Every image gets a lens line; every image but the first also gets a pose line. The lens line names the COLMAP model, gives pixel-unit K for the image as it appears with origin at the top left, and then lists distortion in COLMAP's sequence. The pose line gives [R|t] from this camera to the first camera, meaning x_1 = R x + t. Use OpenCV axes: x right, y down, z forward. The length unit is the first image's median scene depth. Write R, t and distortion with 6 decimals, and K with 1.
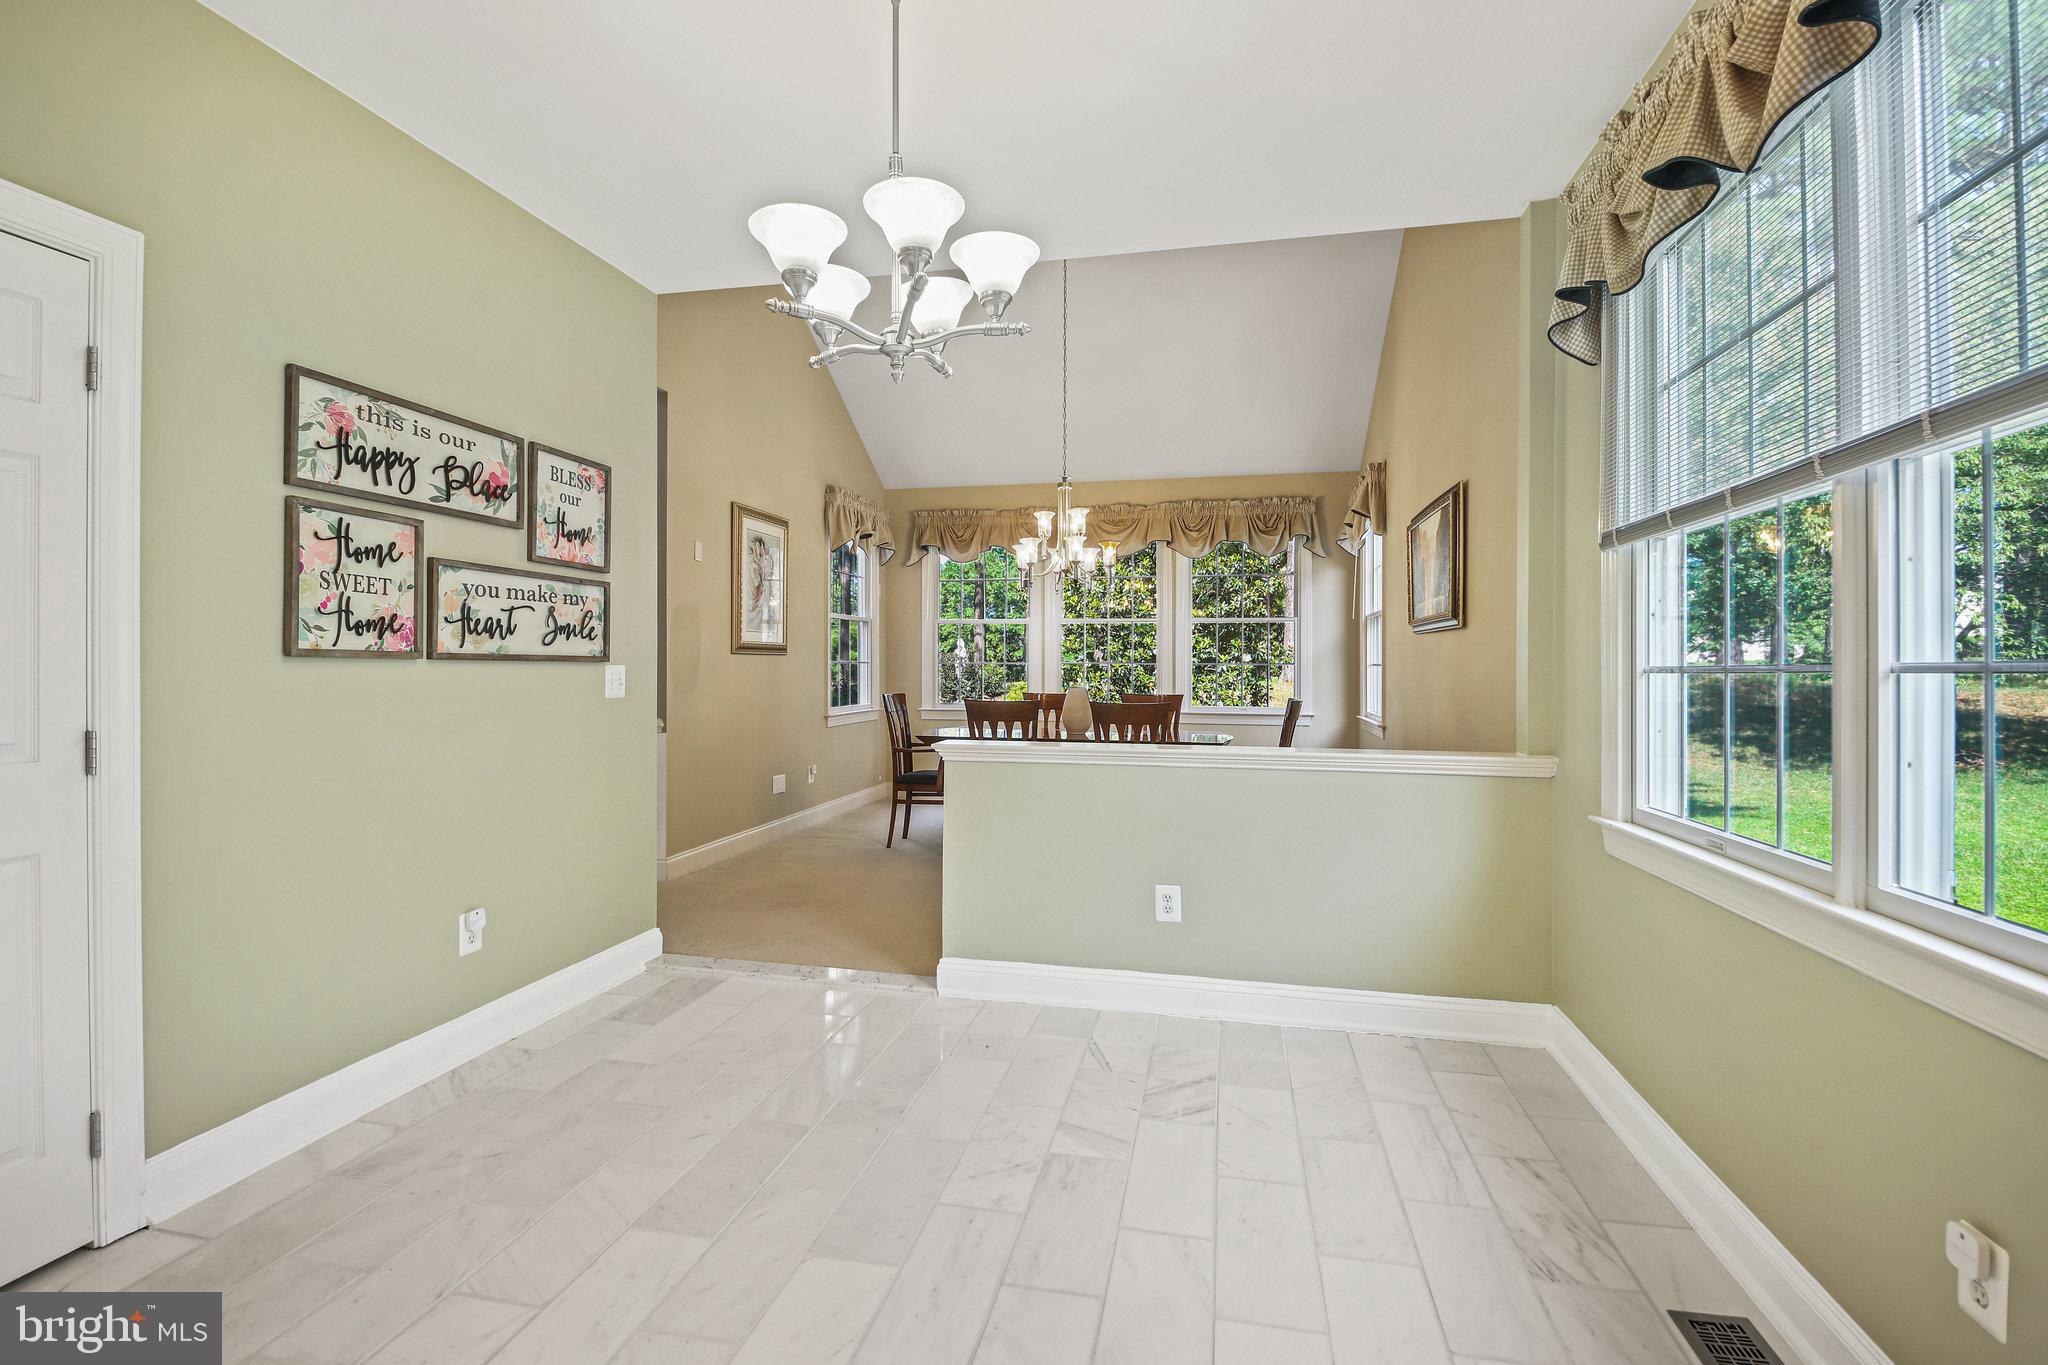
lens RADIAL K [[940.3, 0, 1024.0], [0, 940.3, 682.5], [0, 0, 1]] dist [0.001063, -0.000053]
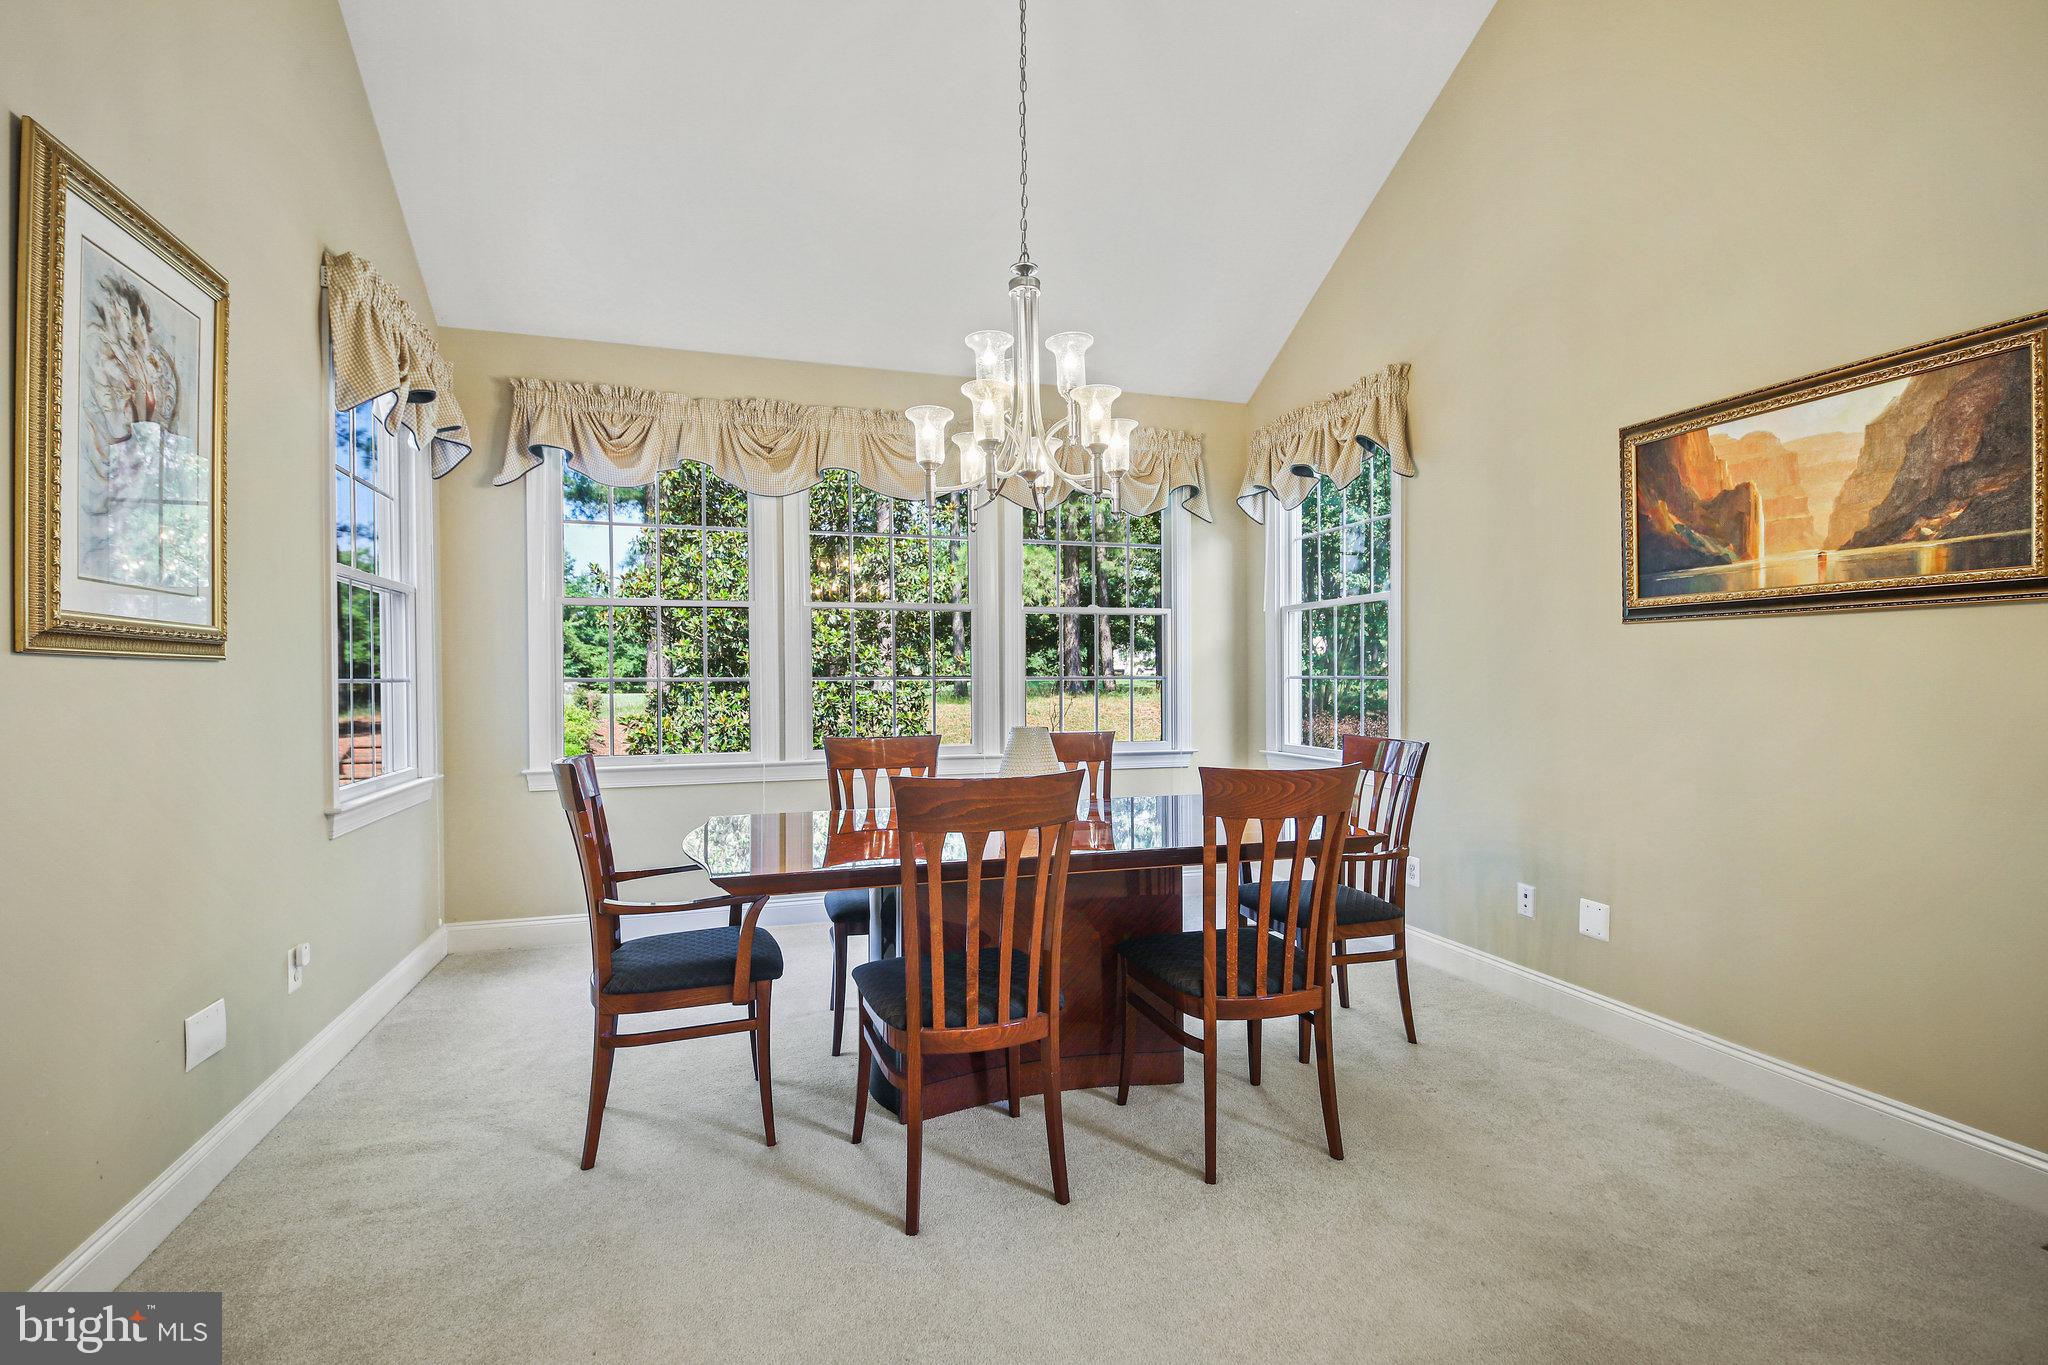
lens RADIAL K [[944.9, 0, 1021.4], [0, 944.9, 702.0], [0, 0, 1]] dist [-0.001288, -0.014285]
pose [[0.868542, -0.016240, 0.495349, -0.185482], [0.013708, 0.999868, 0.008746, -0.013895], [-0.495426, -0.000806, 0.868650, 0.607539]]
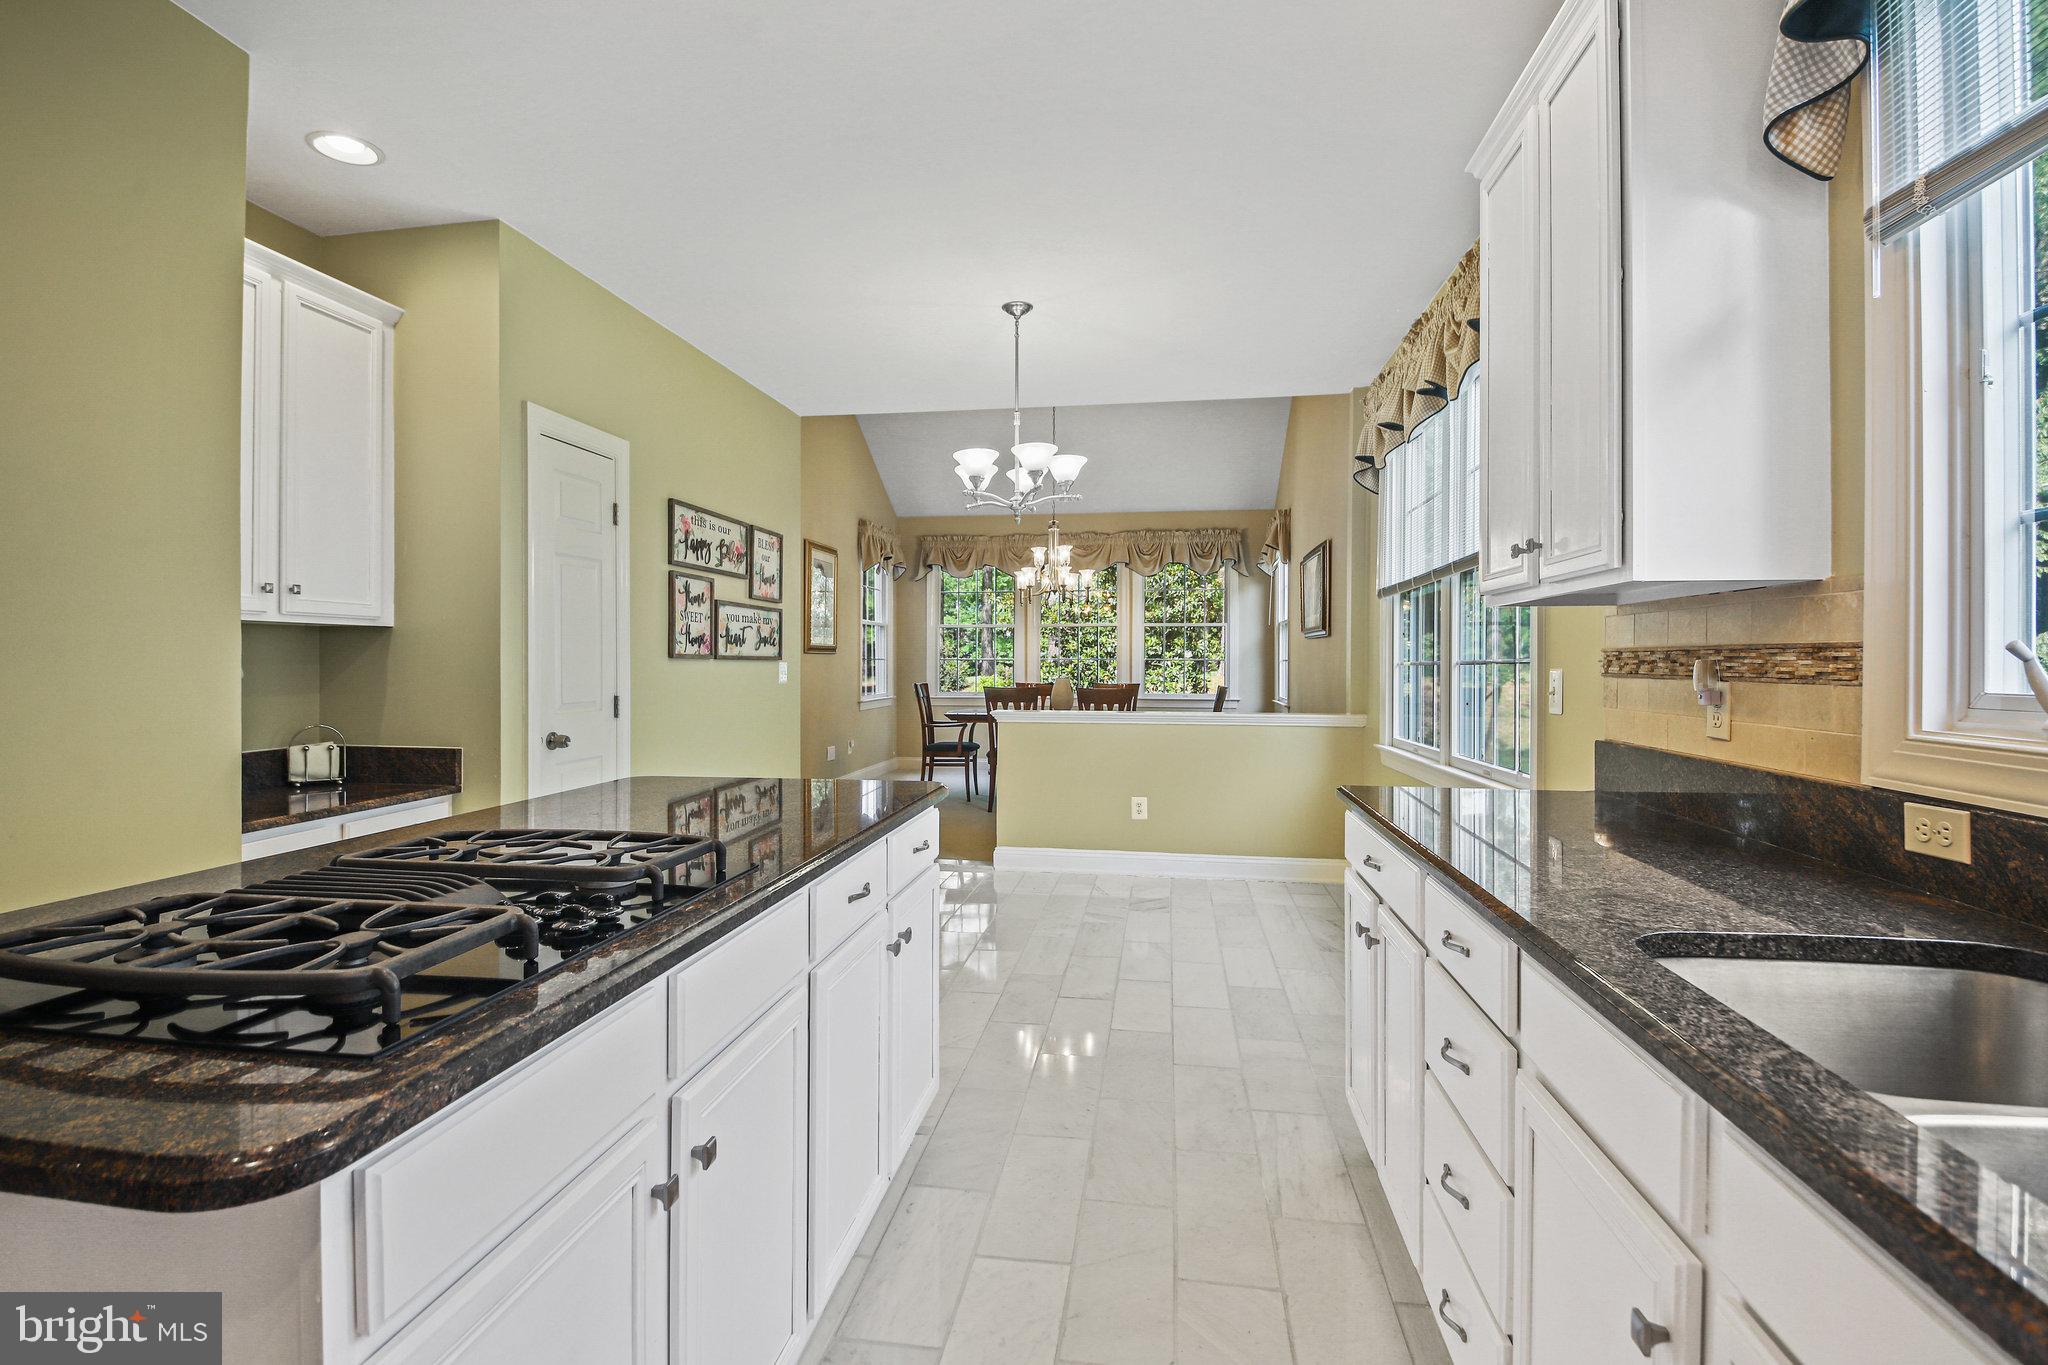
lens RADIAL K [[944.9, 0, 1021.4], [0, 944.9, 702.0], [0, 0, 1]] dist [-0.001288, -0.014285]
pose [[0.998335, -0.004834, 0.057473, -0.081248], [0.003387, 0.999675, 0.025258, 0.005382], [-0.057576, -0.025021, 0.998028, -0.348126]]
